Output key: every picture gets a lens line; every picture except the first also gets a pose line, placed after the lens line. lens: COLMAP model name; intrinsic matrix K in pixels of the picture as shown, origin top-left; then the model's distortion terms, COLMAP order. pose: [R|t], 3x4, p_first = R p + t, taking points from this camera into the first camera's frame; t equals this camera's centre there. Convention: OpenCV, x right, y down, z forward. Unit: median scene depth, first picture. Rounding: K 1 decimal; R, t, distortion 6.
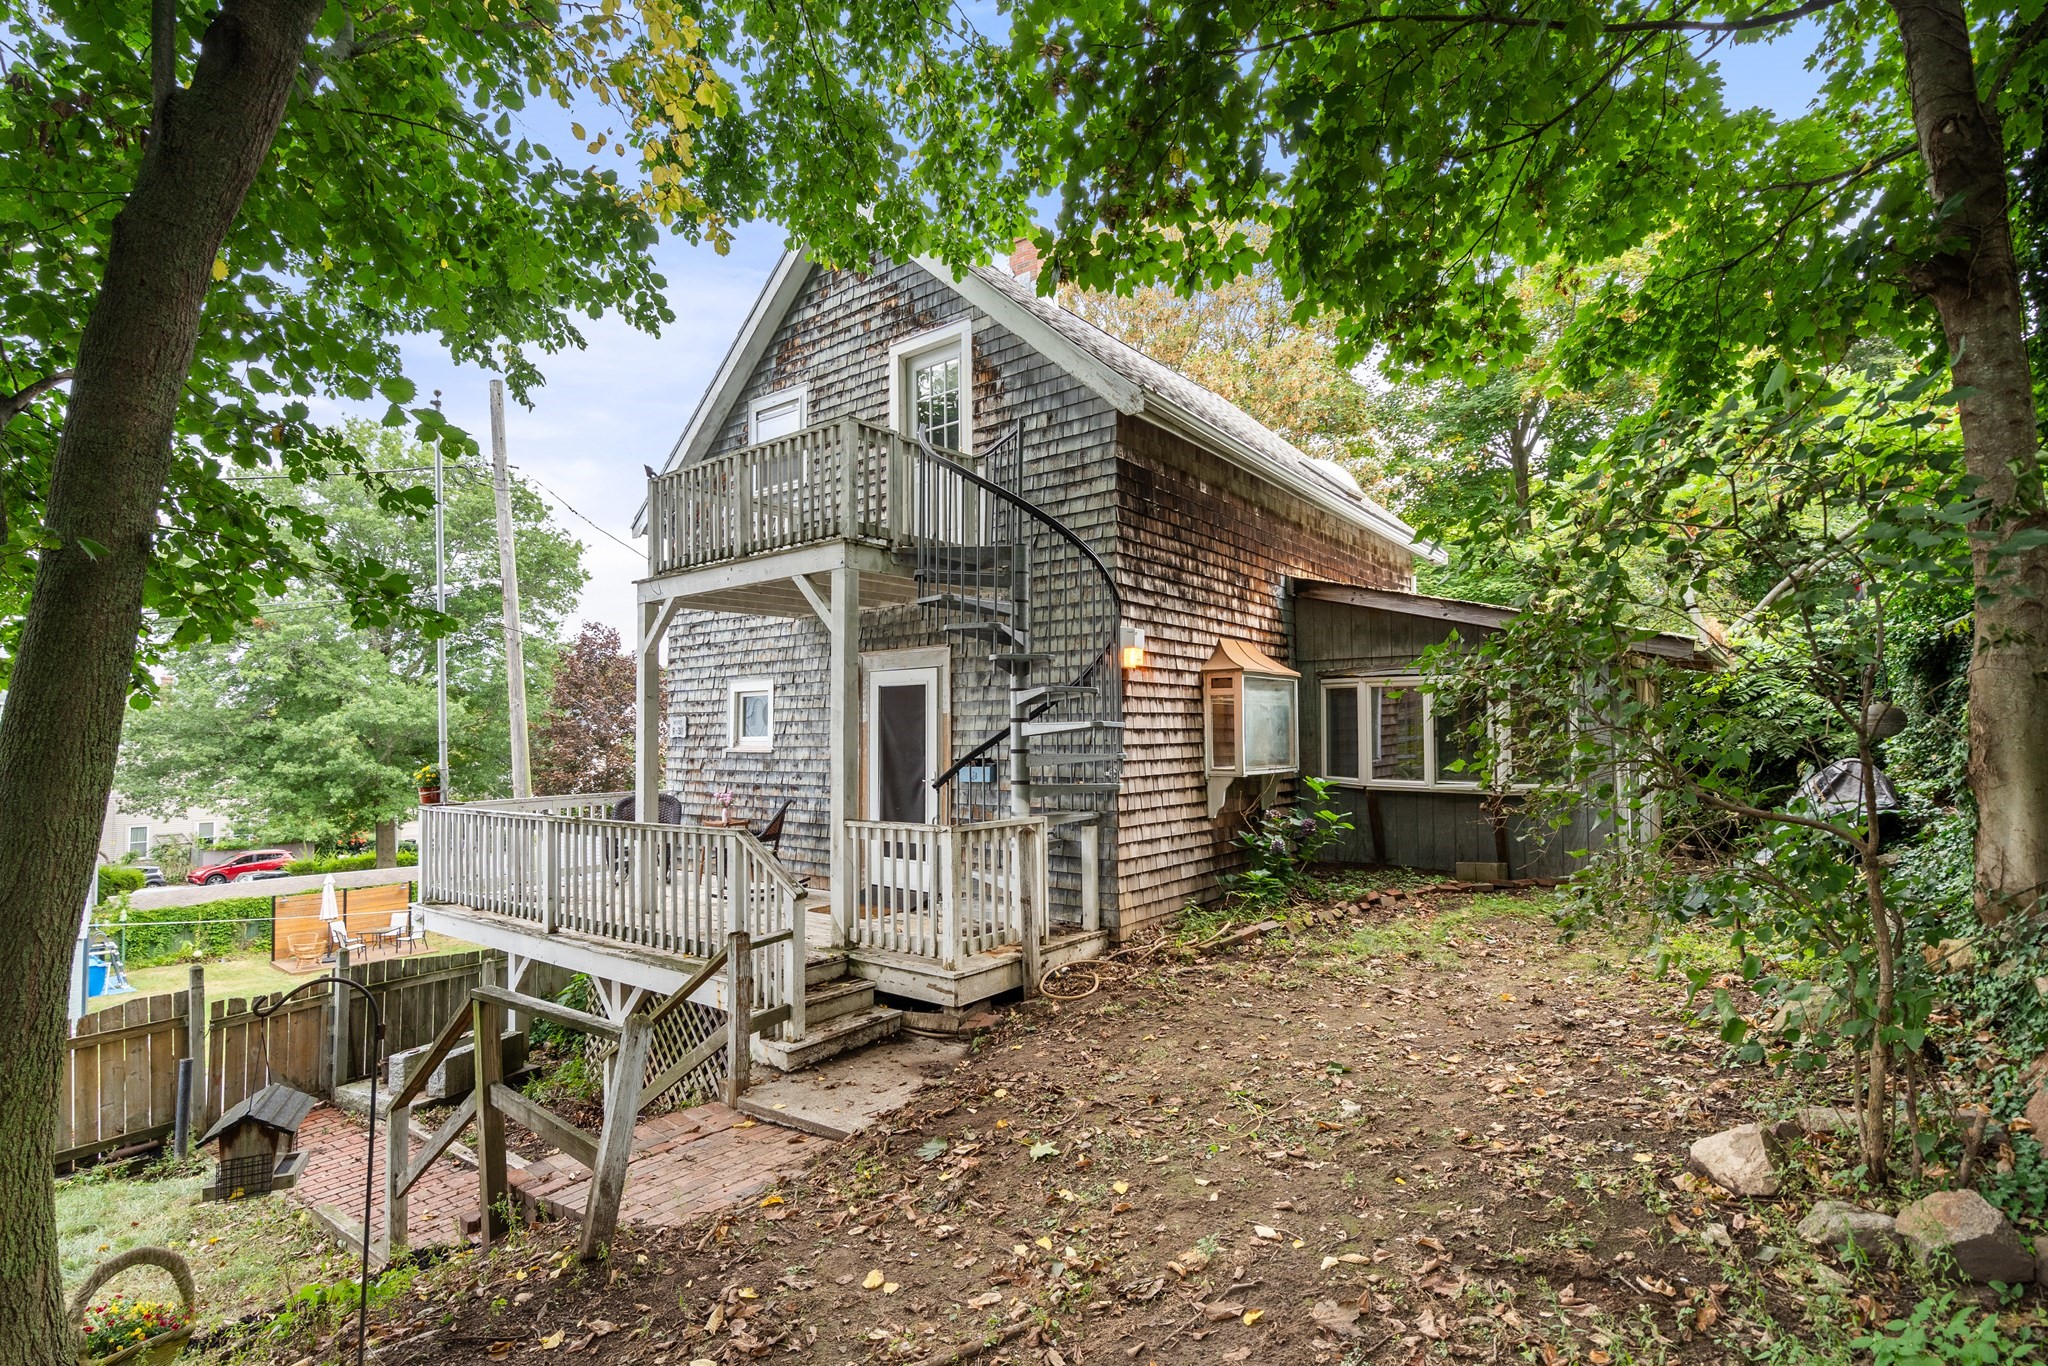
lens RADIAL K [[944.6, 0, 1020.5], [0, 944.6, 677.0], [0, 0, 1]] dist [-0.003526, 0.000418]
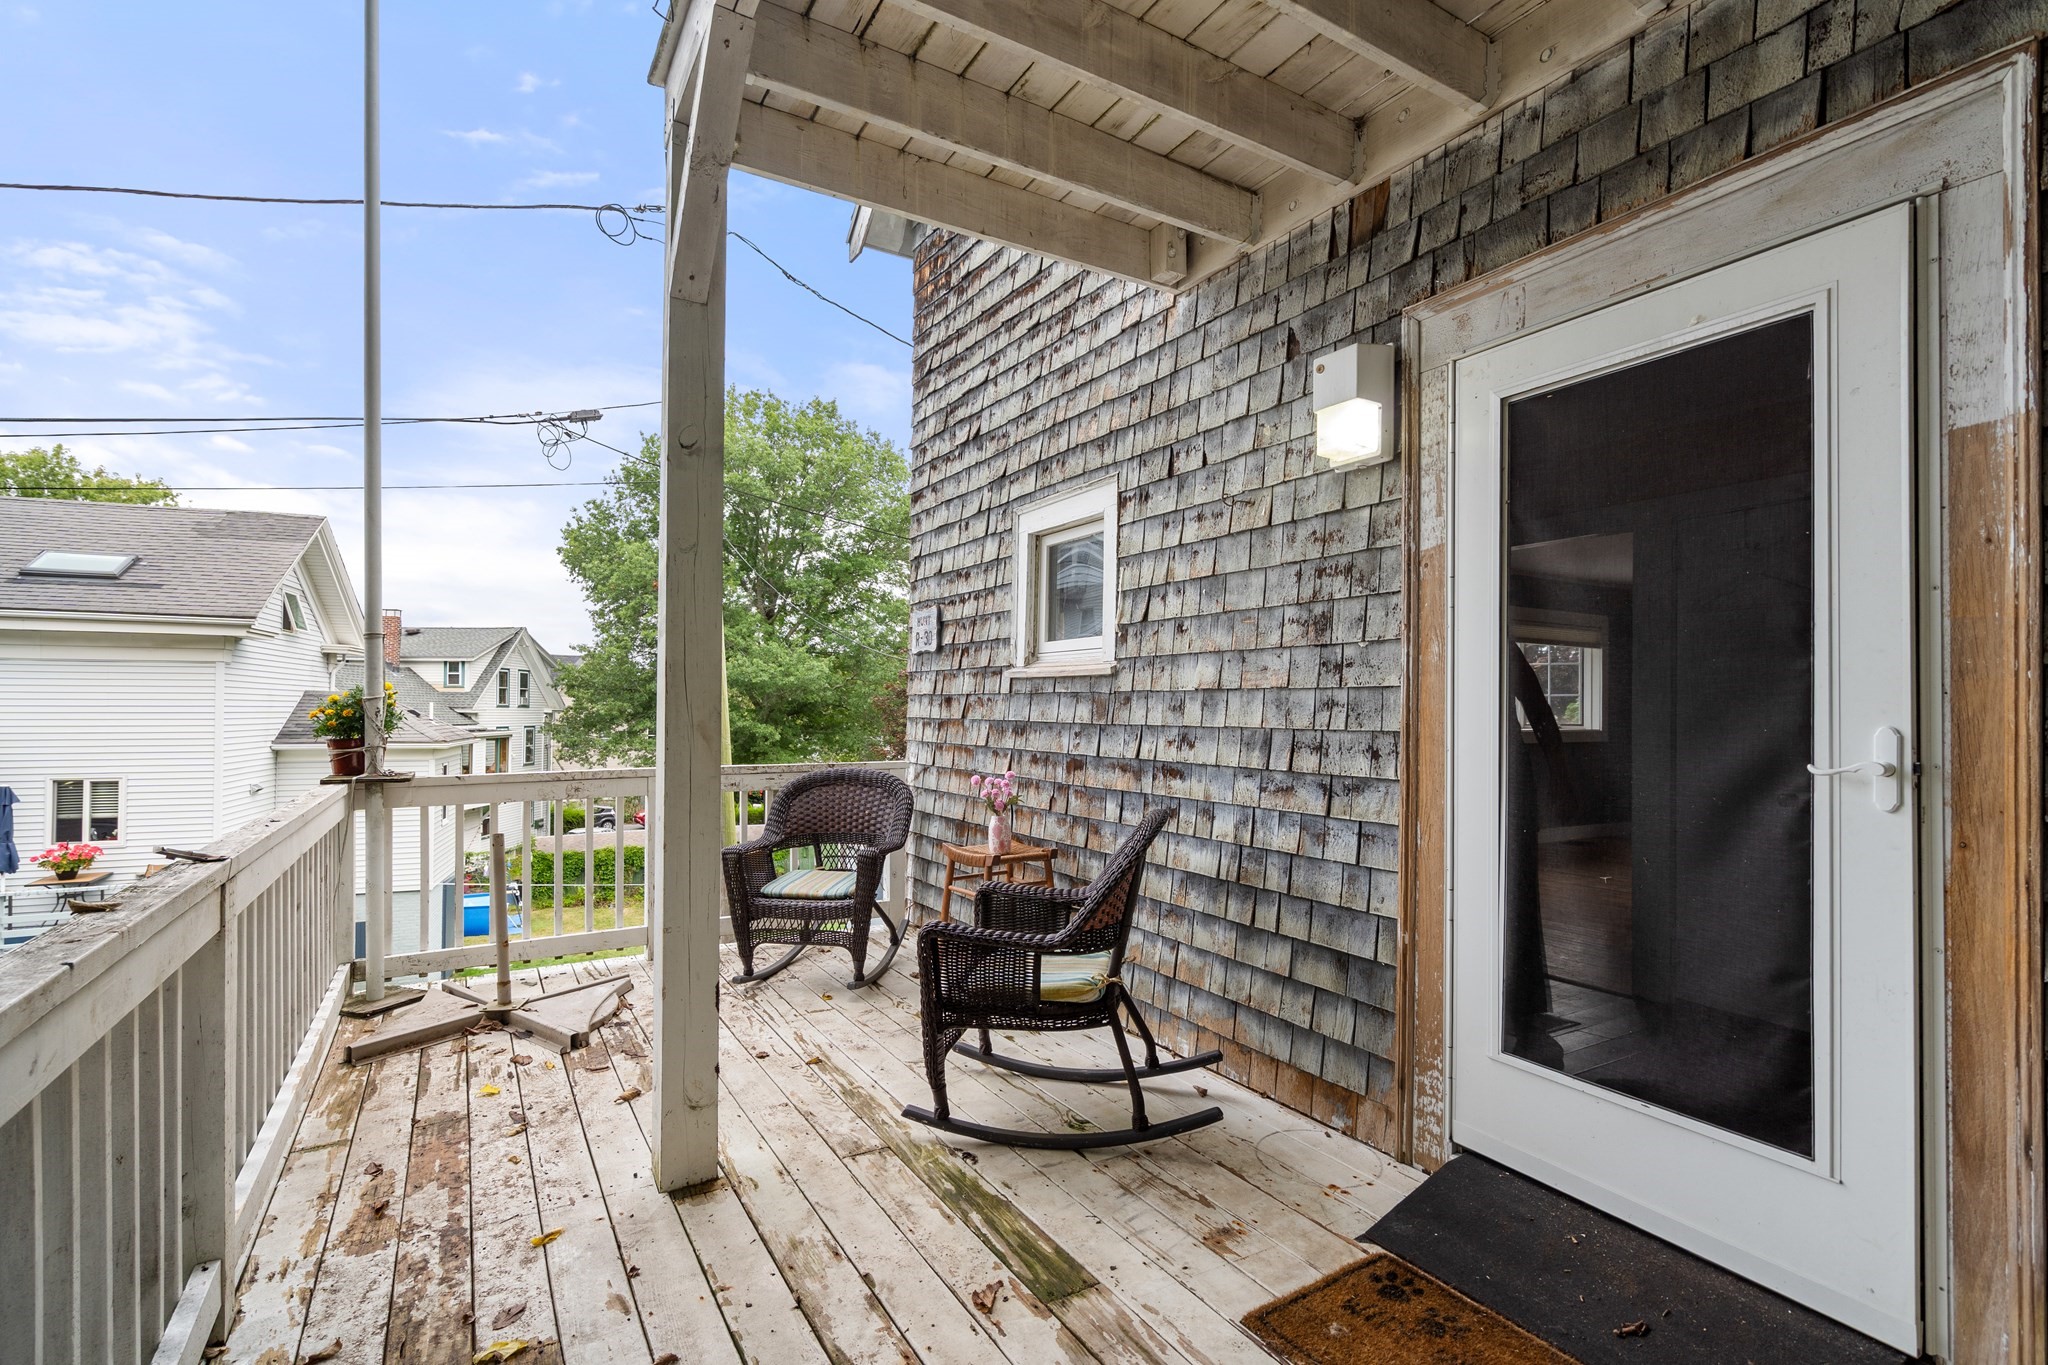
lens RADIAL K [[940.1, 0, 1025.7], [0, 940.1, 694.0], [0, 0, 1]] dist [-0.002278, 0.000017]
pose [[0.932578, 0.013615, -0.360712, -0.155651], [0.002213, 0.999054, 0.043430, 0.069275], [0.360963, -0.041300, 0.931665, 0.619436]]
